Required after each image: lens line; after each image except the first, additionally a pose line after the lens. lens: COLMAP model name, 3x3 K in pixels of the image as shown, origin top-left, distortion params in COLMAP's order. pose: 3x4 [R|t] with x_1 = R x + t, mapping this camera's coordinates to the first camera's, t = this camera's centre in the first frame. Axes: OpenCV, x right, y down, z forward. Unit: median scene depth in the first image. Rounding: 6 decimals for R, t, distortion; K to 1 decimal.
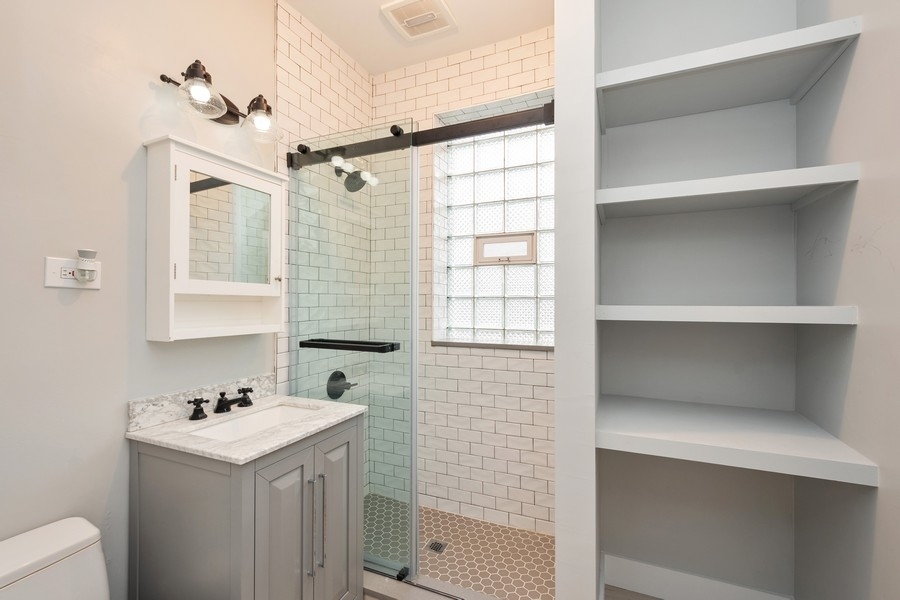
lens RADIAL K [[396.1, 0, 448.3], [0, 396.1, 301.3], [0, 0, 1]] dist [0.008912, -0.000085]
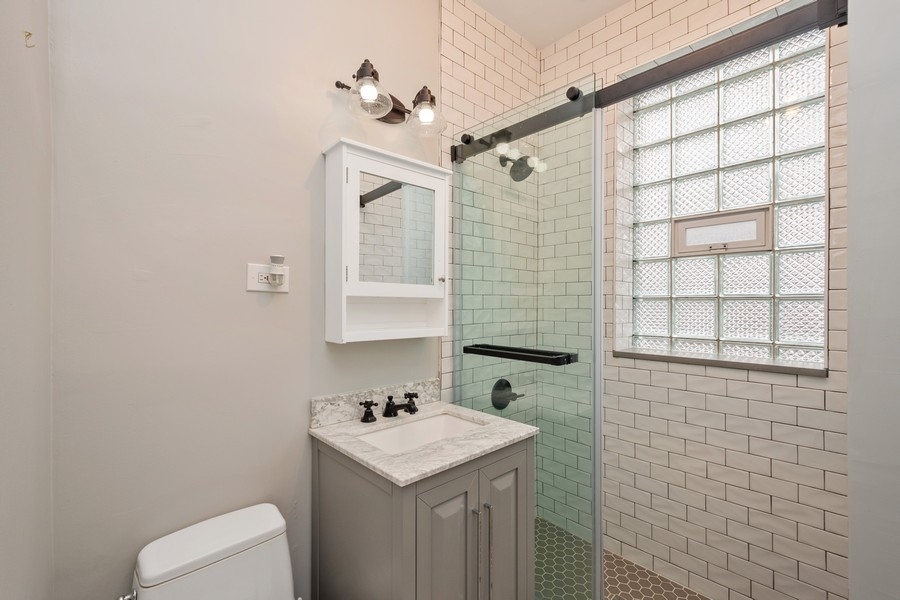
lens RADIAL K [[396.1, 0, 448.3], [0, 396.1, 301.3], [0, 0, 1]] dist [0.008912, -0.000085]
pose [[0.920595, -0.002464, -0.390511, -0.045275], [0.001639, 0.999996, -0.002445, -0.002365], [0.390516, 0.001611, 0.920595, 0.132671]]
